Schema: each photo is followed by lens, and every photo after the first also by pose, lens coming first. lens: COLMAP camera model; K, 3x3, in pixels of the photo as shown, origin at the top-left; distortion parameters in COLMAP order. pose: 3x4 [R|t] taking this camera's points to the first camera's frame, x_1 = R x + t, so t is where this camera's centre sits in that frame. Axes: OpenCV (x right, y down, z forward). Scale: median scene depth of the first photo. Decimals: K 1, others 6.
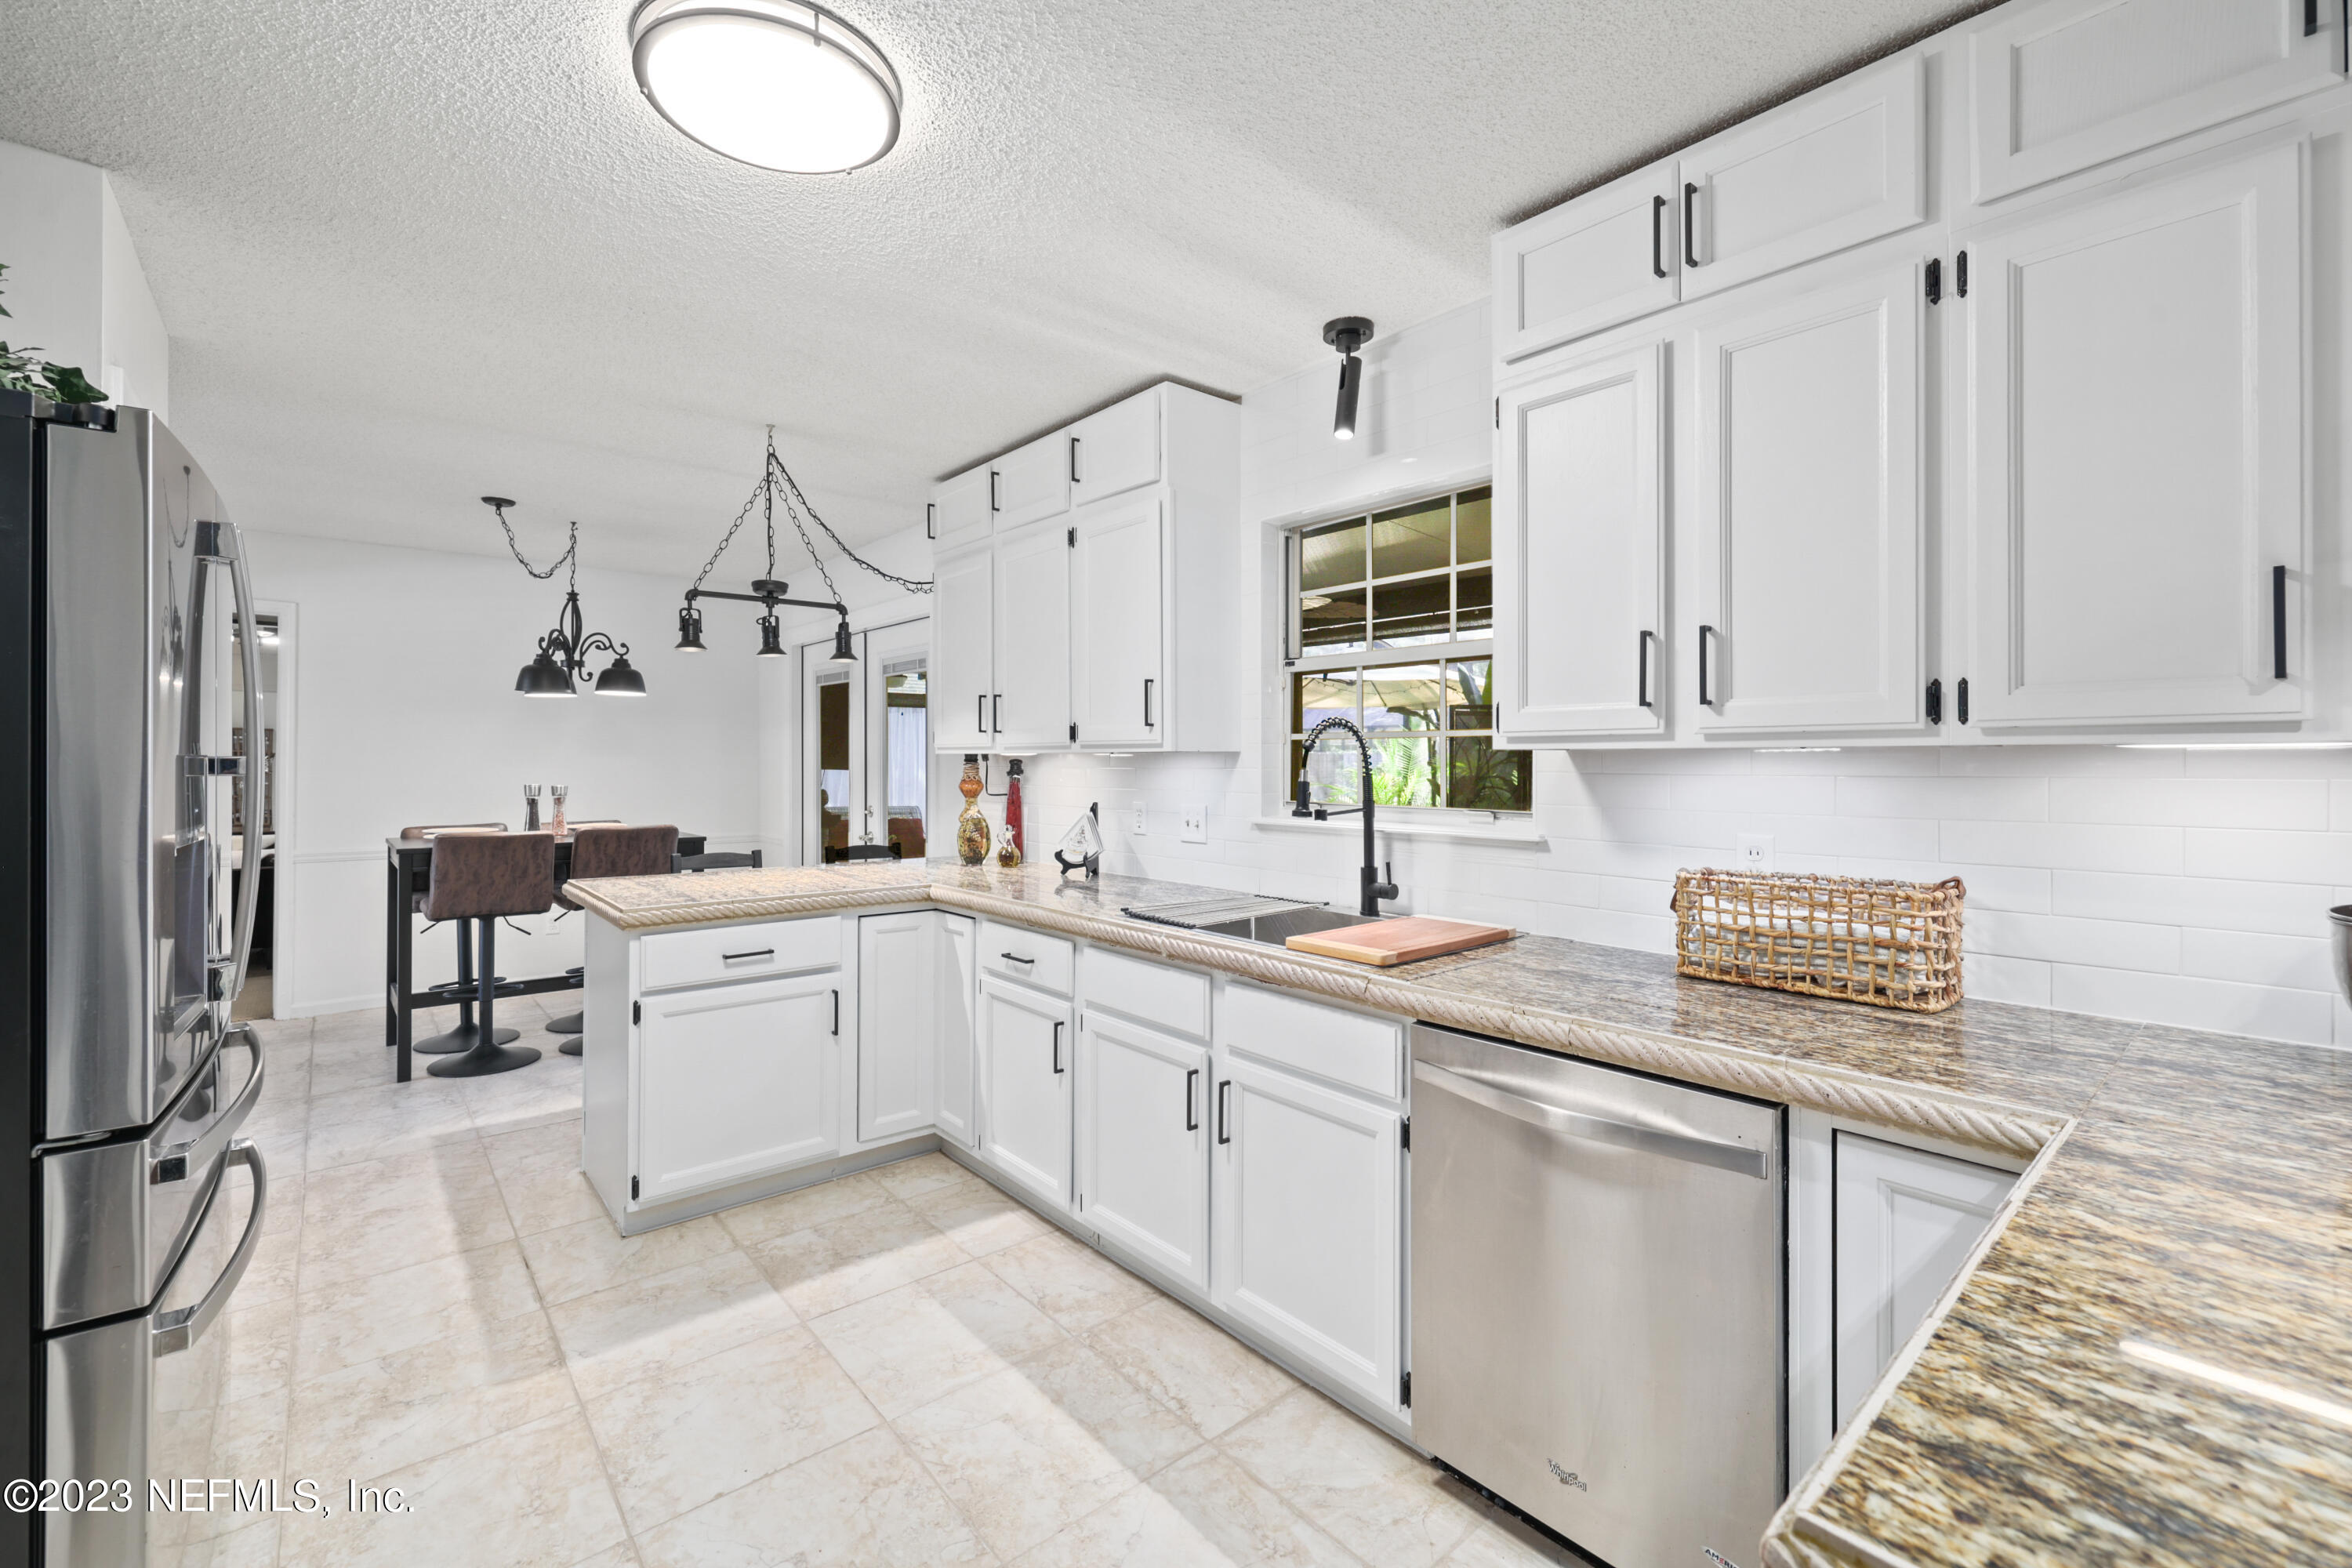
lens RADIAL K [[988.3, 0, 1170.0], [0, 988.3, 758.6], [0, 0, 1]] dist [-0.001921, -0.000319]
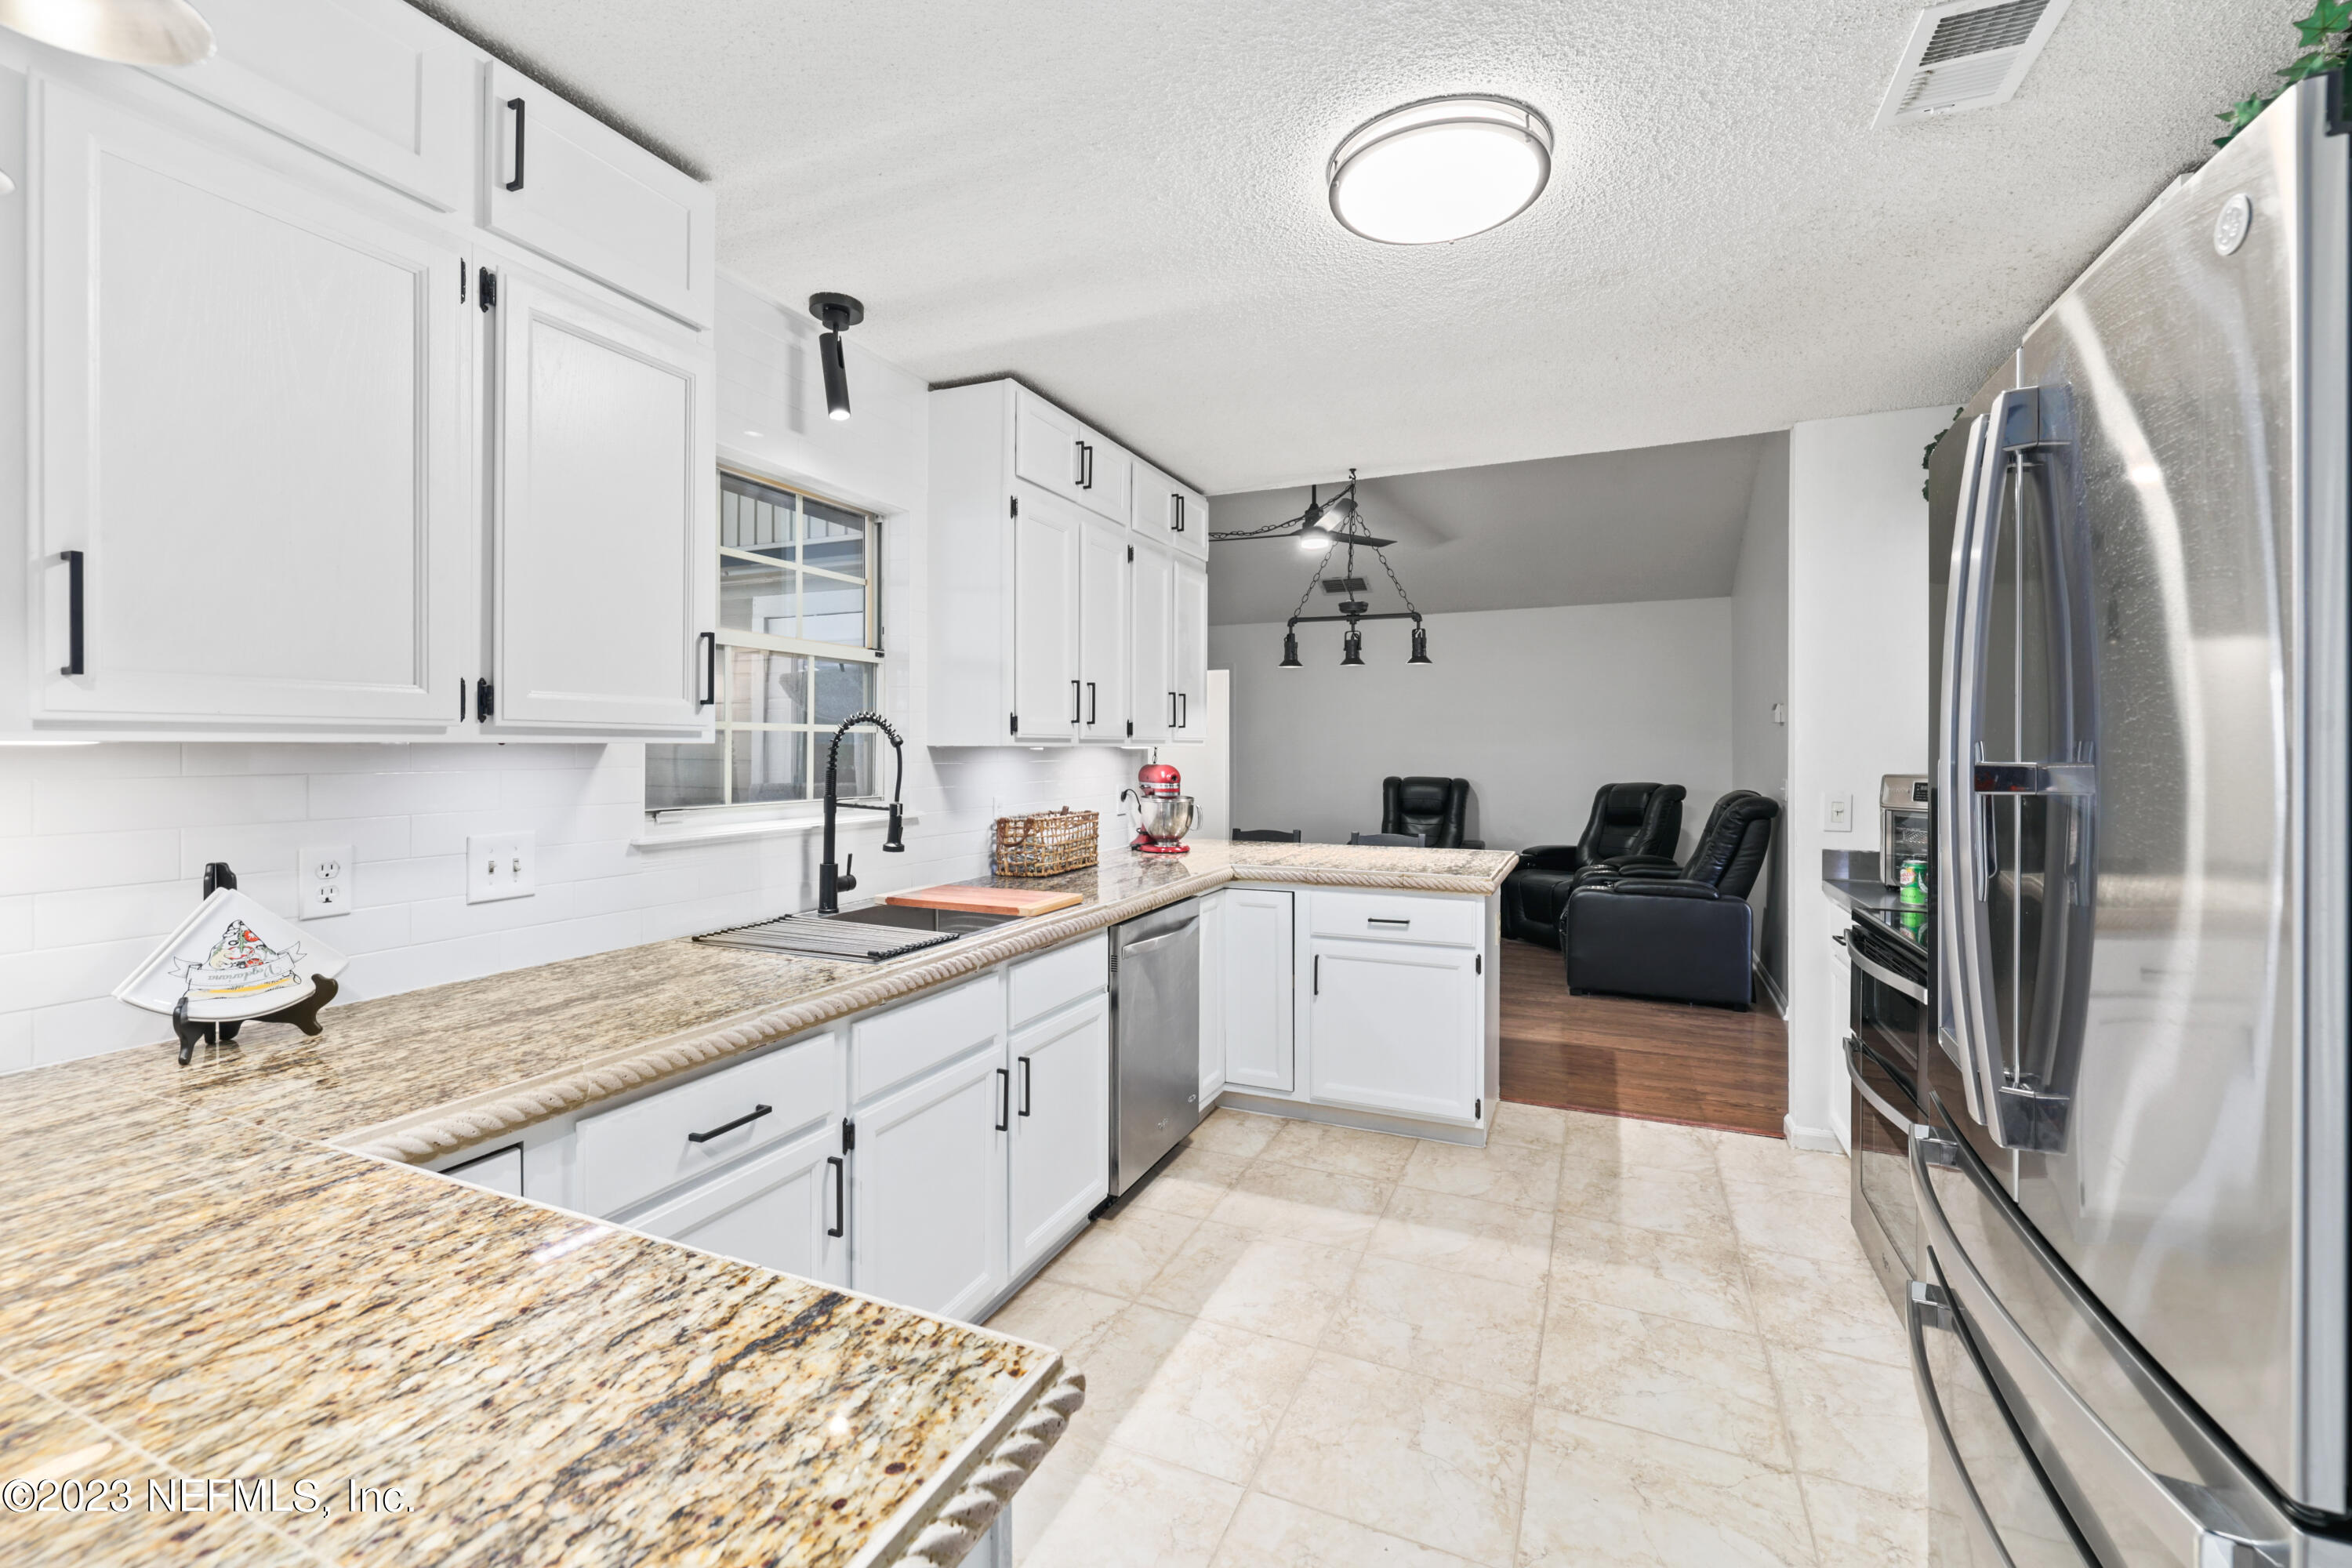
lens RADIAL K [[988.3, 0, 1174.2], [0, 988.3, 749.1], [0, 0, 1]] dist [-0.001921, -0.000319]
pose [[-0.438720, 0.000132, 0.898624, -0.728632], [-0.000029, 1.000000, -0.000161, -0.003245], [-0.898624, -0.000096, -0.438720, 0.991736]]
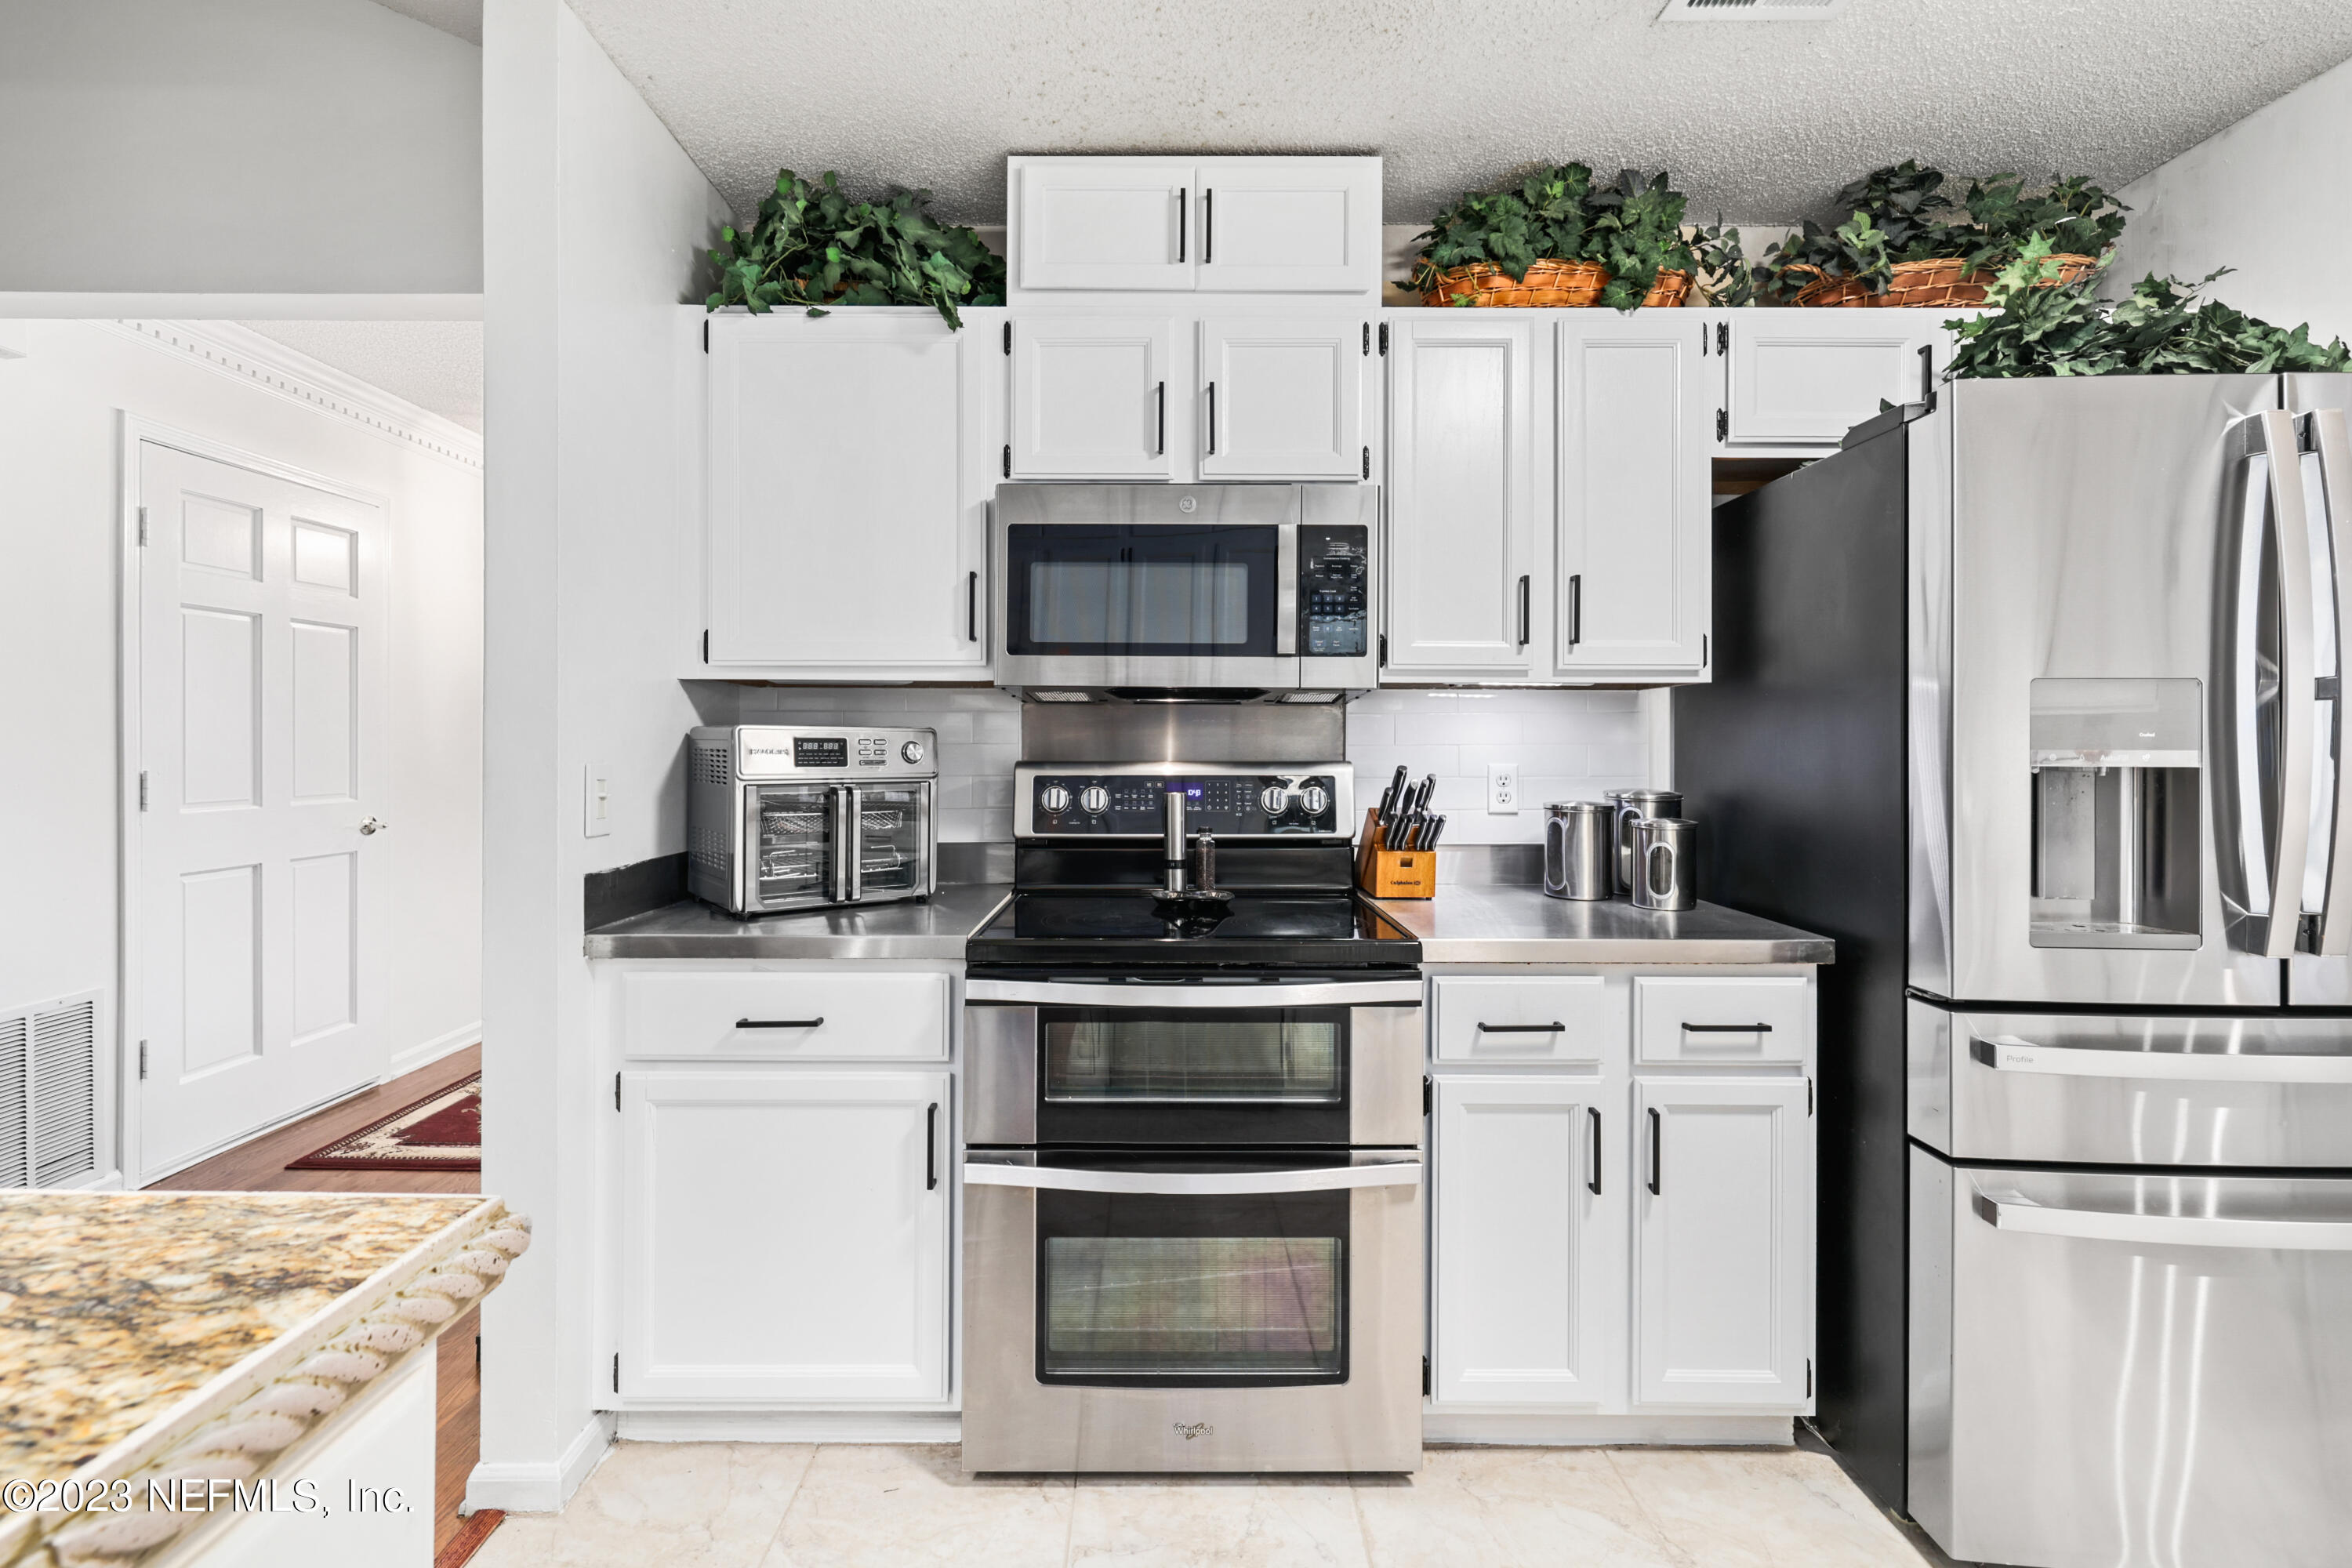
lens RADIAL K [[988.3, 0, 1155.4], [0, 988.3, 744.9], [0, 0, 1]] dist [-0.001921, -0.000319]
pose [[-0.651340, -0.004518, -0.758772, 0.193641], [-0.003505, 0.999990, -0.002946, 0.034591], [0.758778, 0.000740, -0.651349, 0.452800]]
